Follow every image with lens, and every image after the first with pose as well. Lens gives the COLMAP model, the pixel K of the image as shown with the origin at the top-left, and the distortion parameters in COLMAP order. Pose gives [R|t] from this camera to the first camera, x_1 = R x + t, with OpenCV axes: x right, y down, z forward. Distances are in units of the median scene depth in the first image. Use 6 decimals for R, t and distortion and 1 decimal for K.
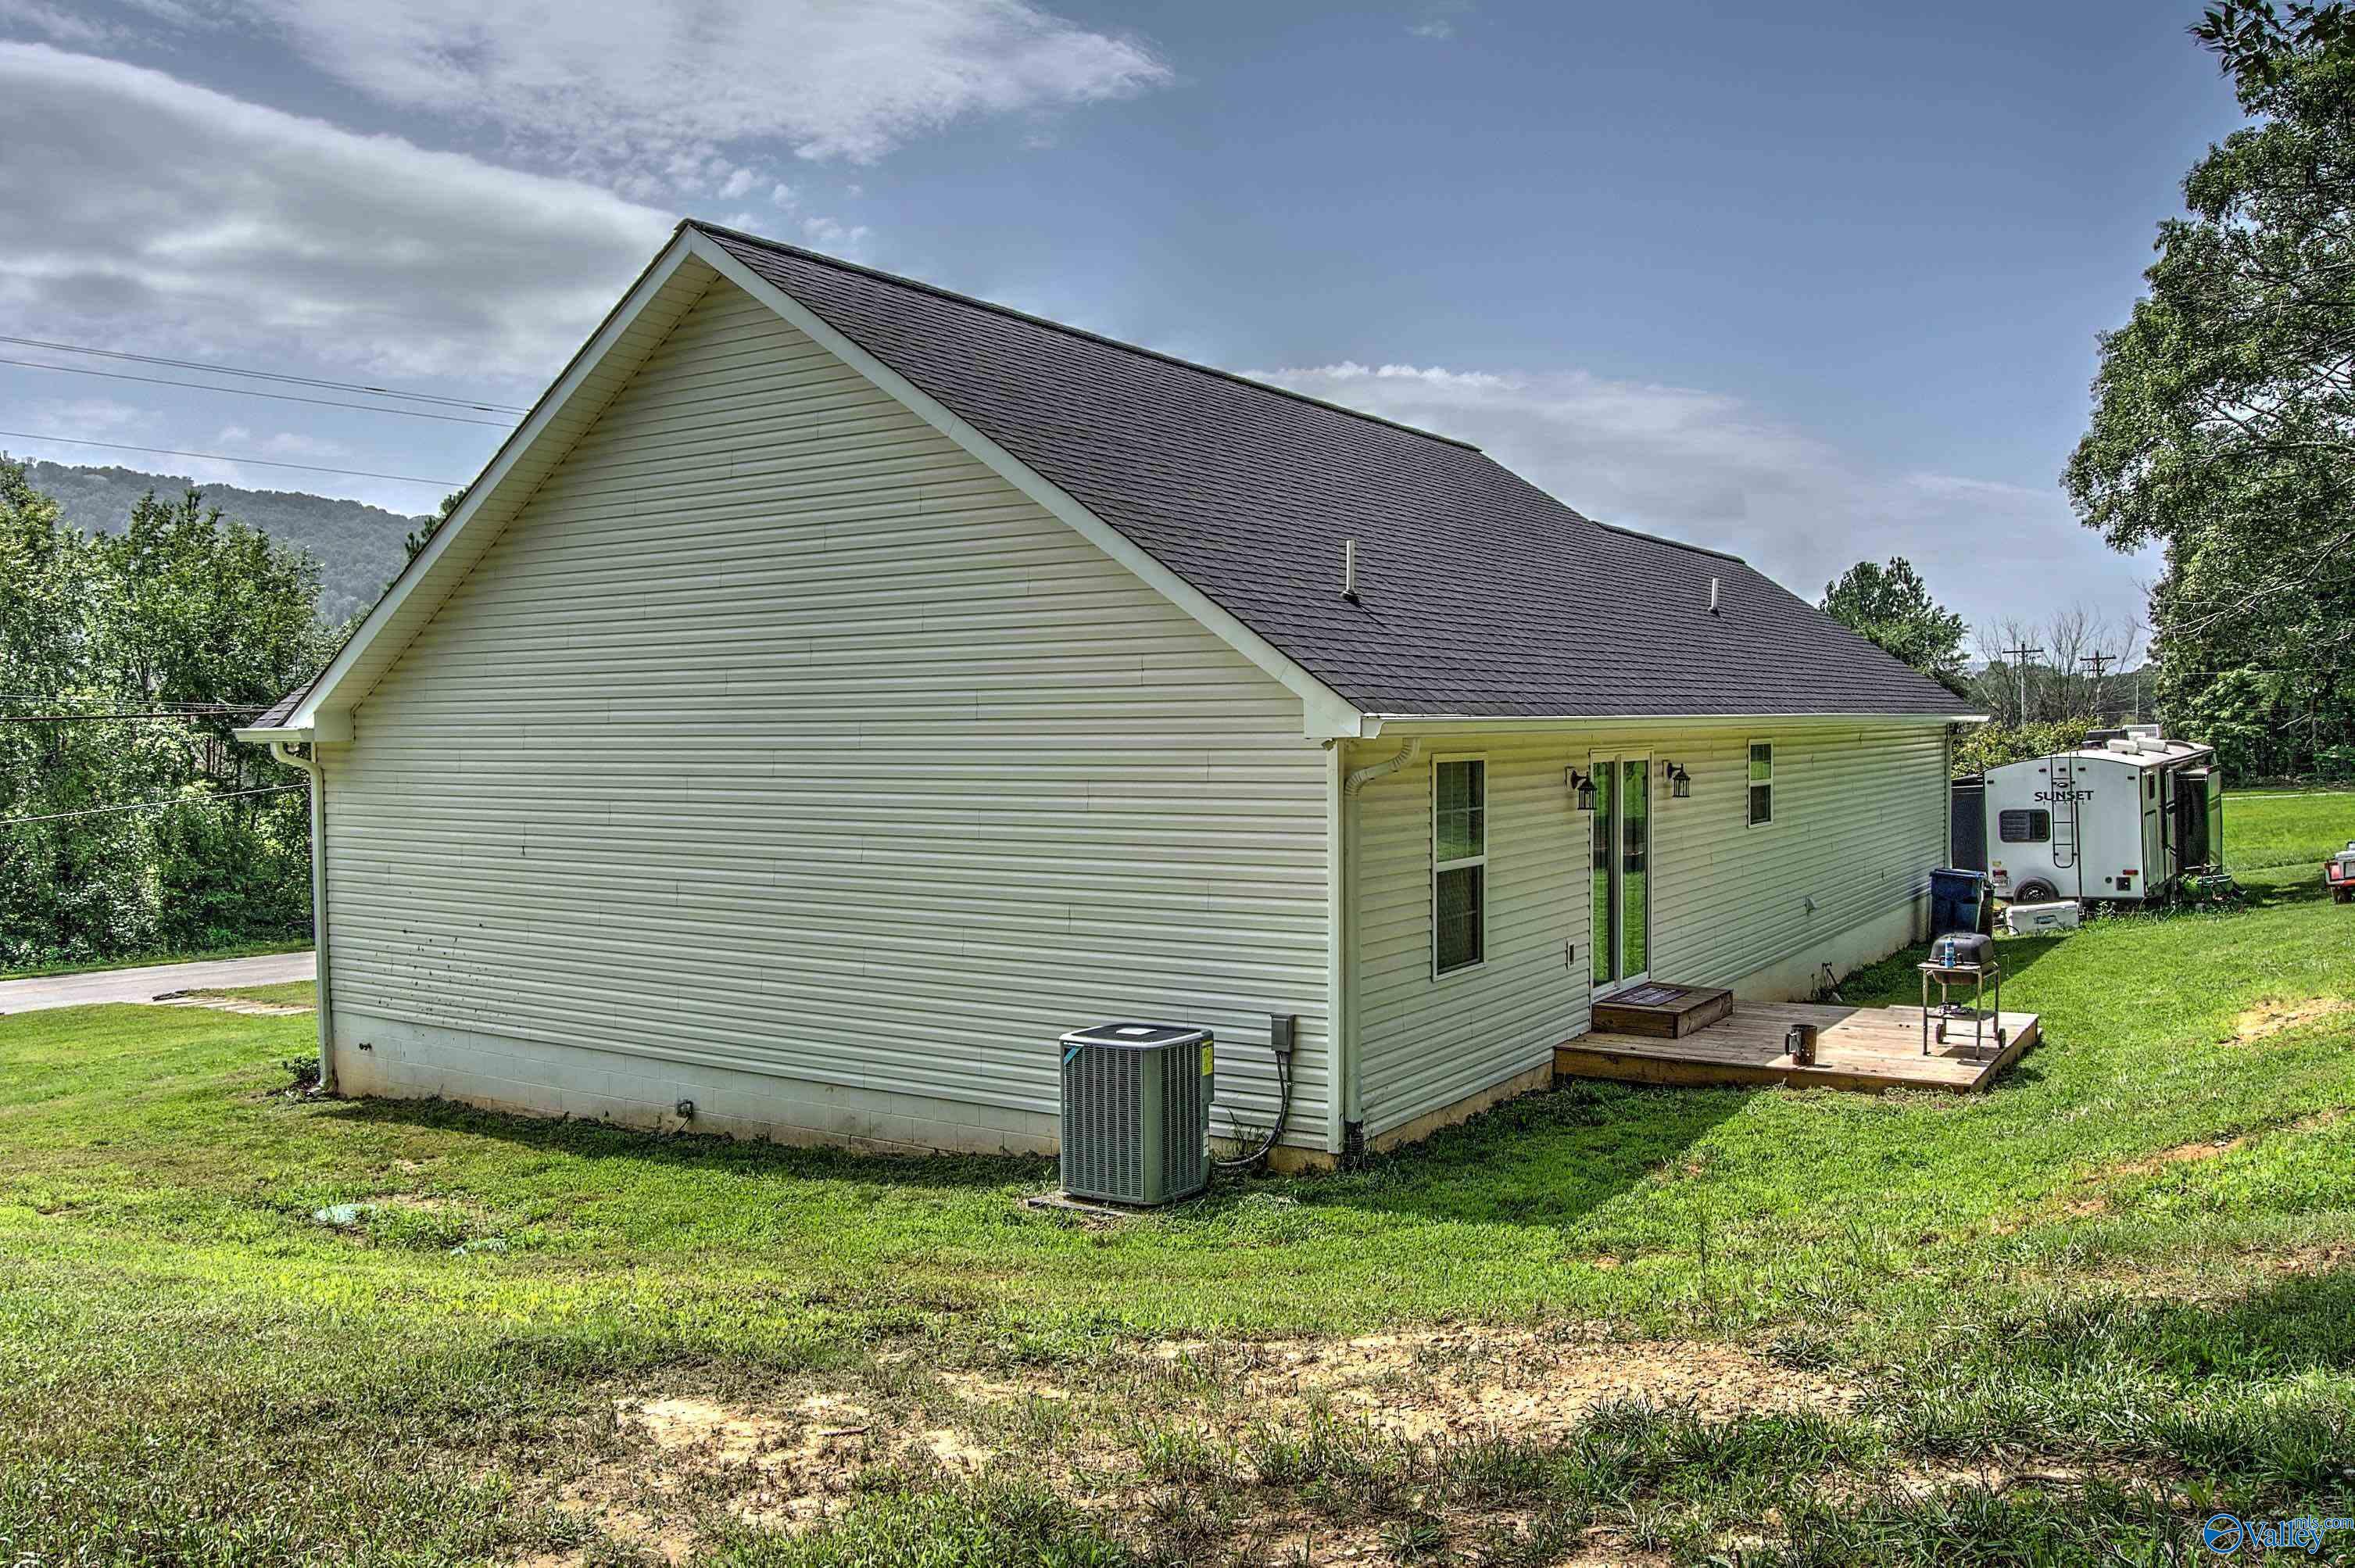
lens RADIAL K [[1815.5, 0, 1177.5], [0, 1815.5, 784.0], [0, 0, 1]] dist [-0.055797, -0.000115]
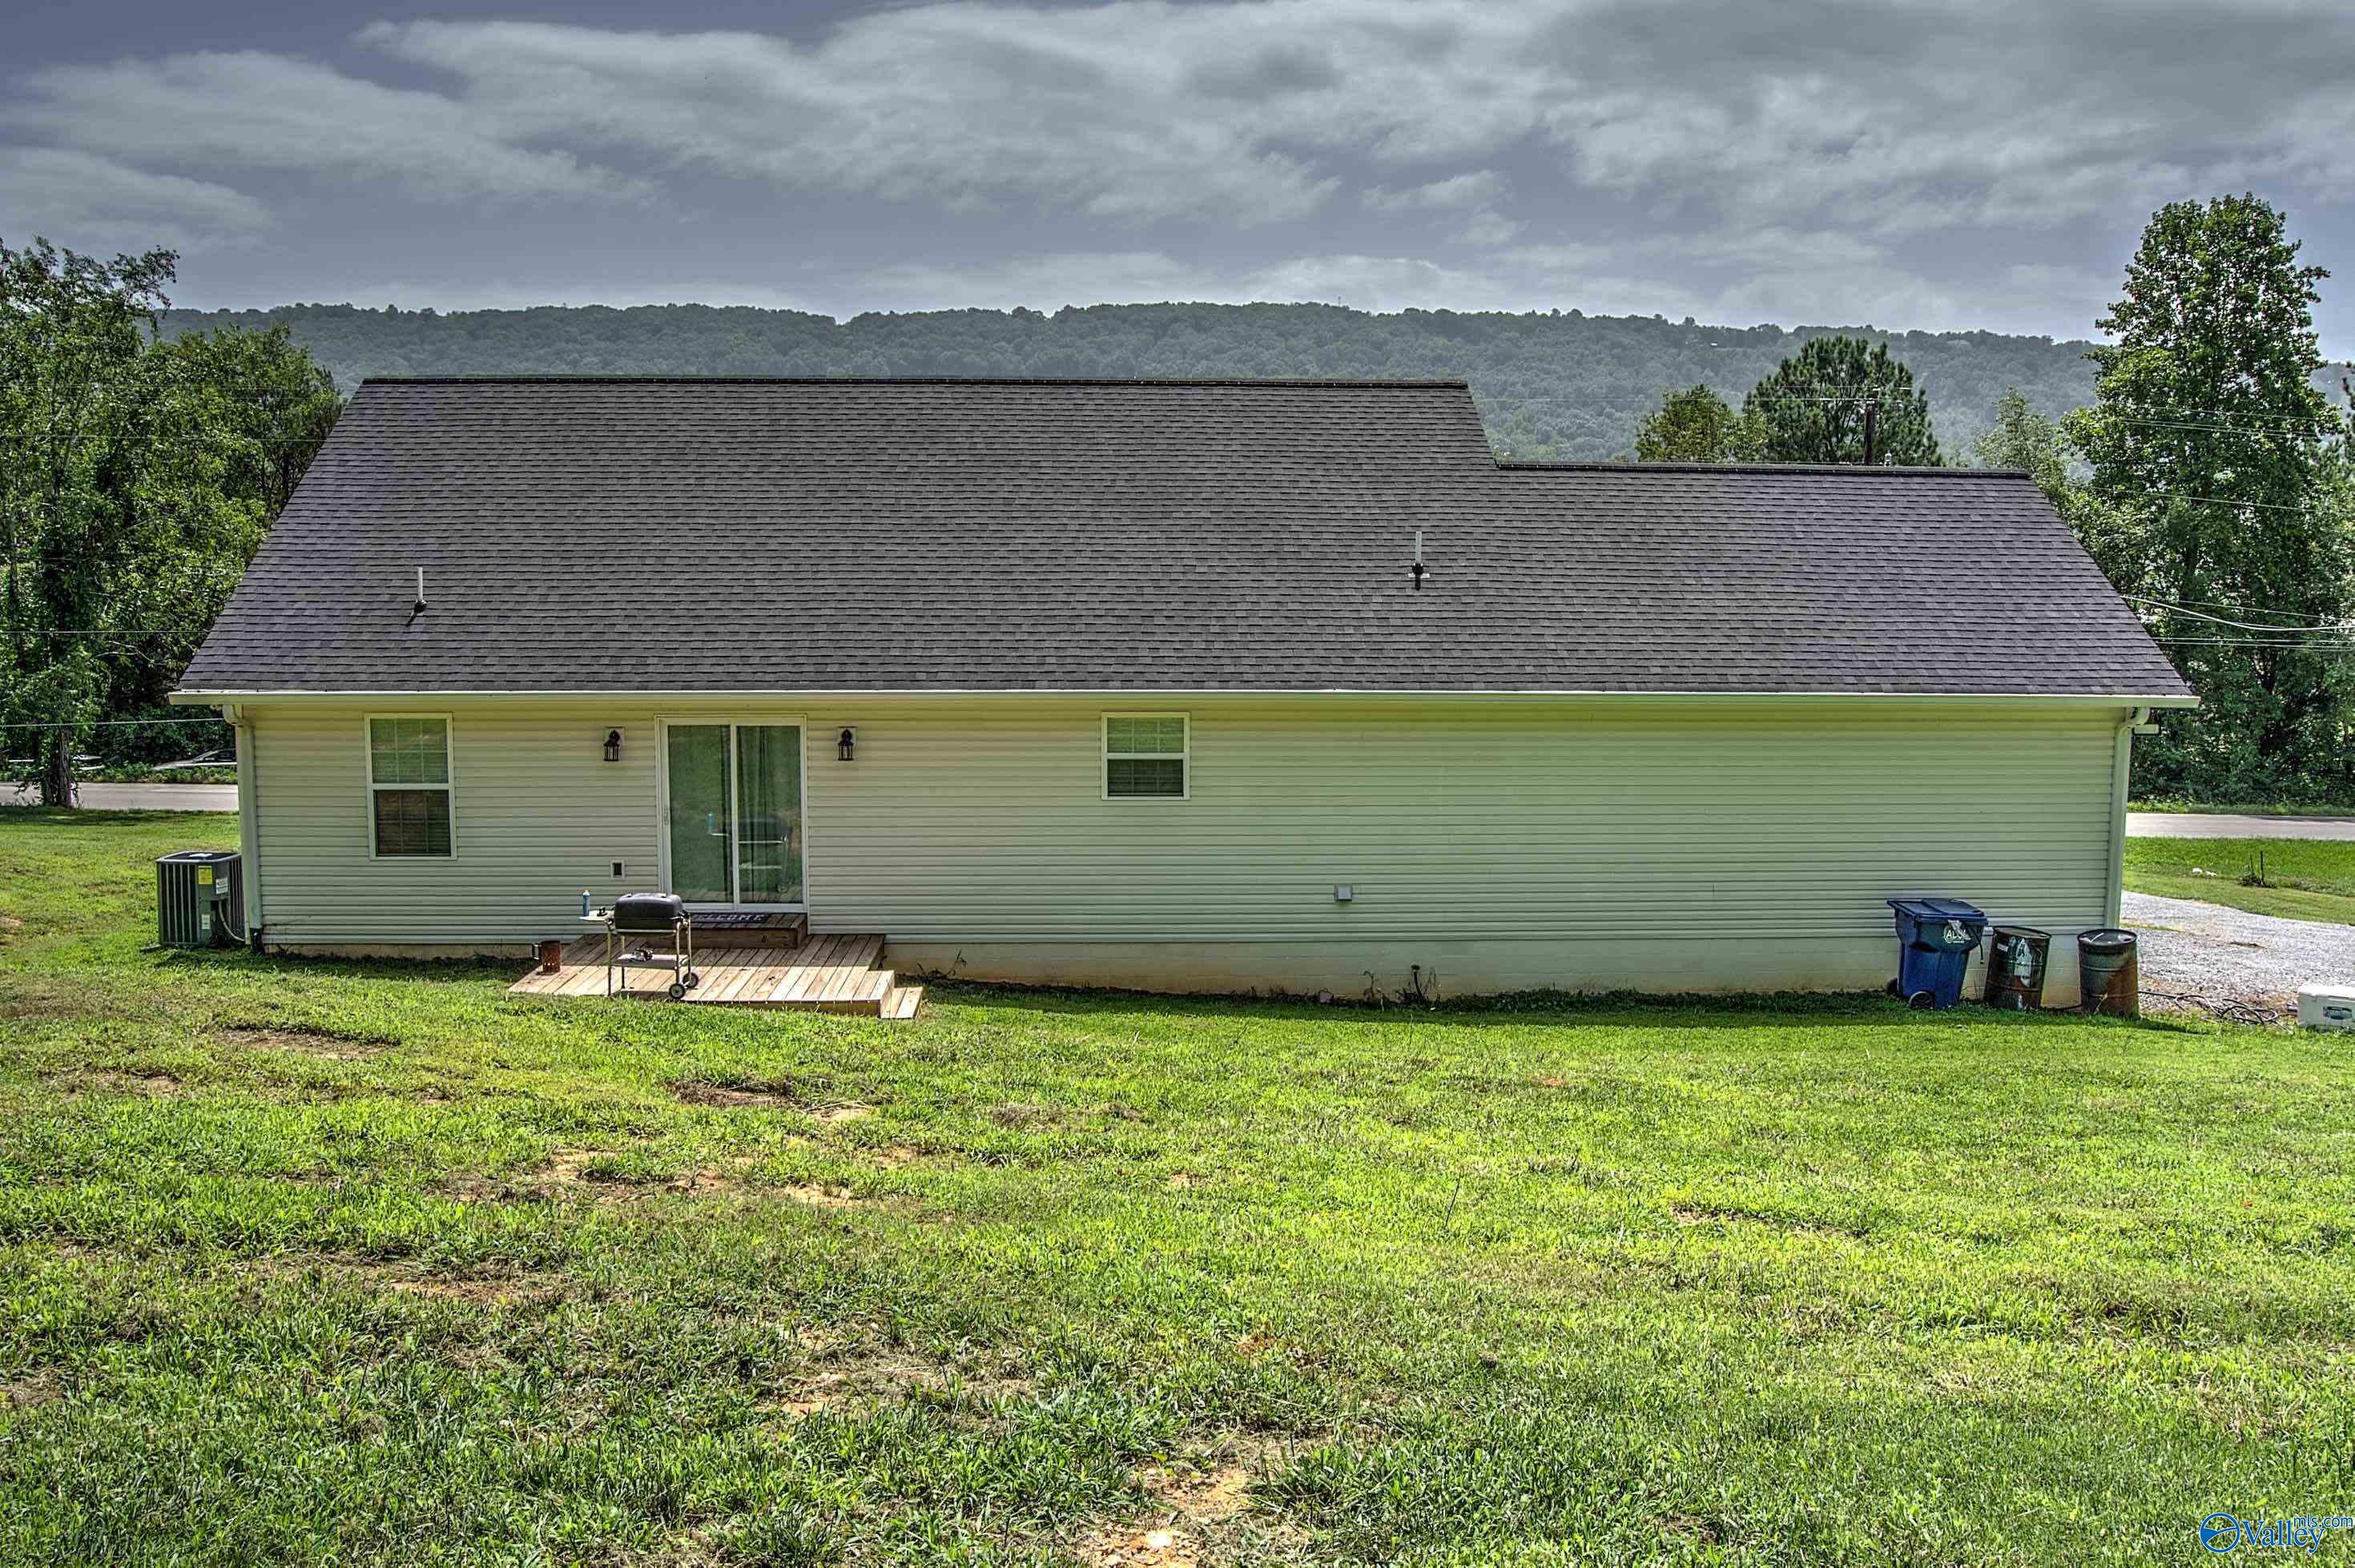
lens RADIAL K [[1878.6, 0, 1177.5], [0, 1878.6, 784.0], [0, 0, 1]] dist [0.008793, 0.002700]
pose [[0.599110, 0.089237, -0.795678, 1.589082], [-0.033879, 0.995705, 0.086161, -0.102151], [0.799950, -0.024663, 0.599560, 0.511506]]
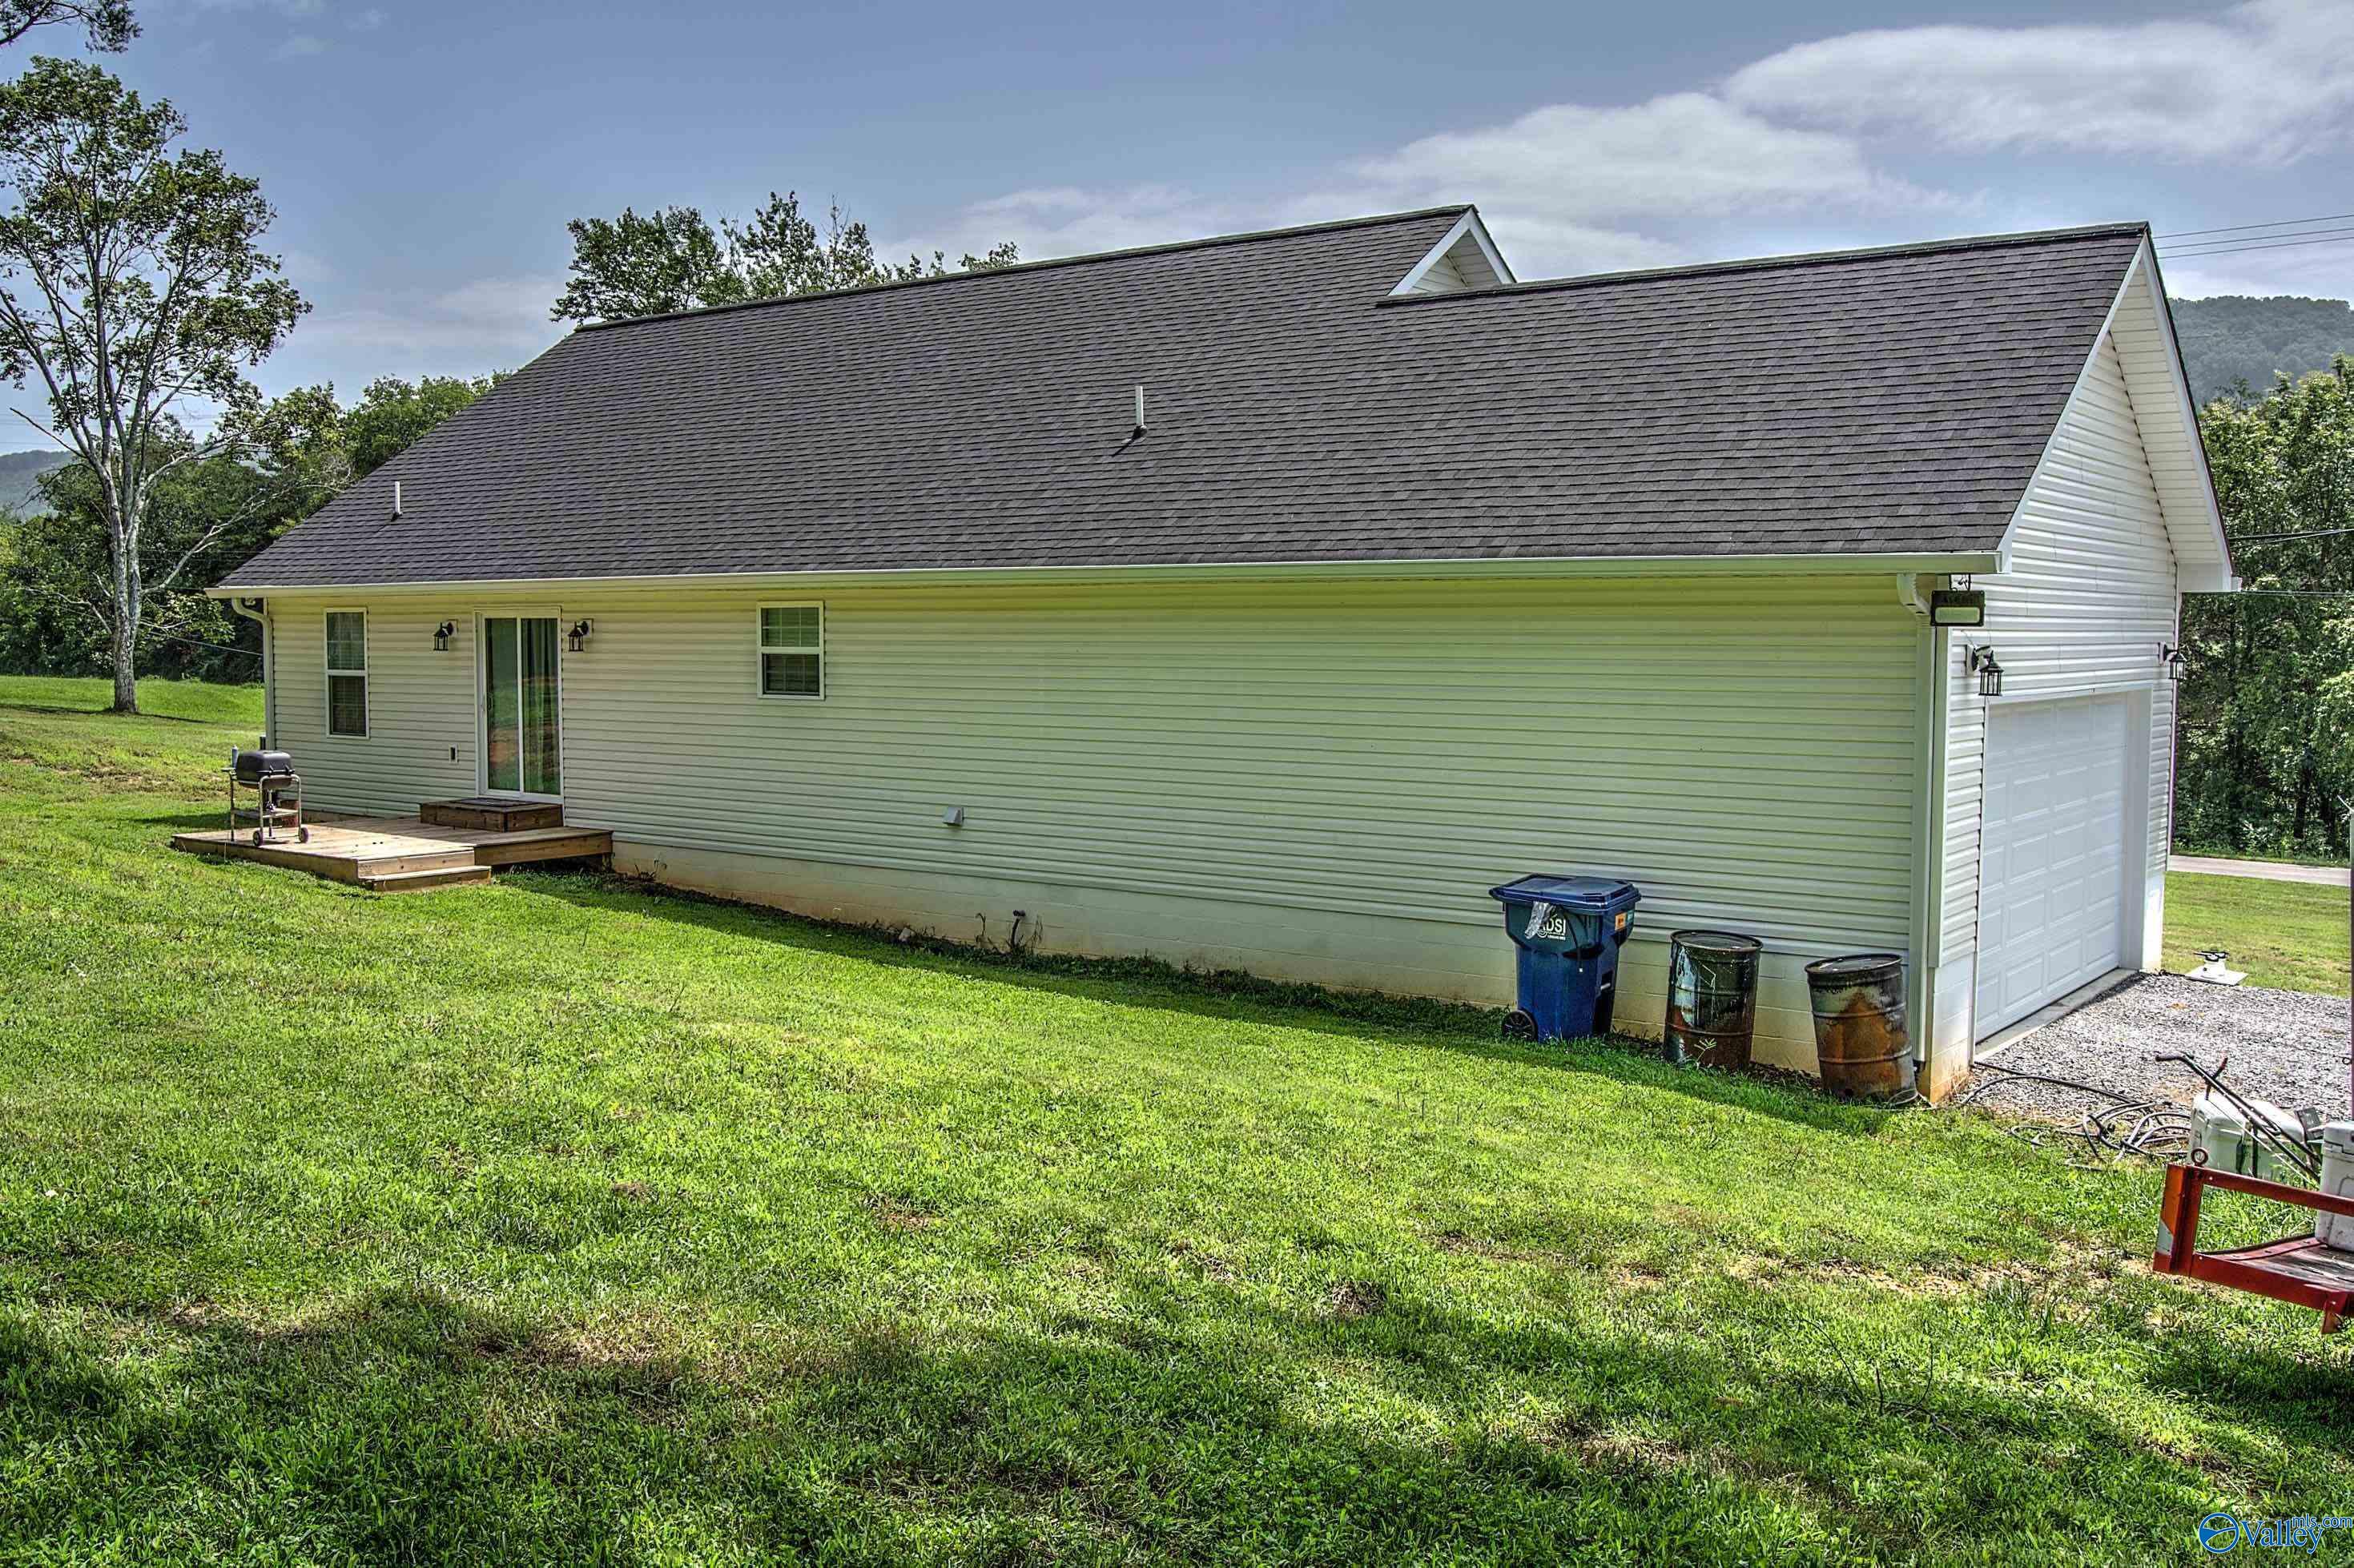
lens RADIAL K [[2034.1, 0, 1177.0], [0, 2034.1, 784.0], [0, 0, 1]] dist [0.004145, 0.000936]
pose [[-0.063808, 0.078243, -0.994890, 1.810186], [-0.033475, 0.996193, 0.080492, -0.029138], [0.997401, 0.038440, -0.060946, 1.699750]]
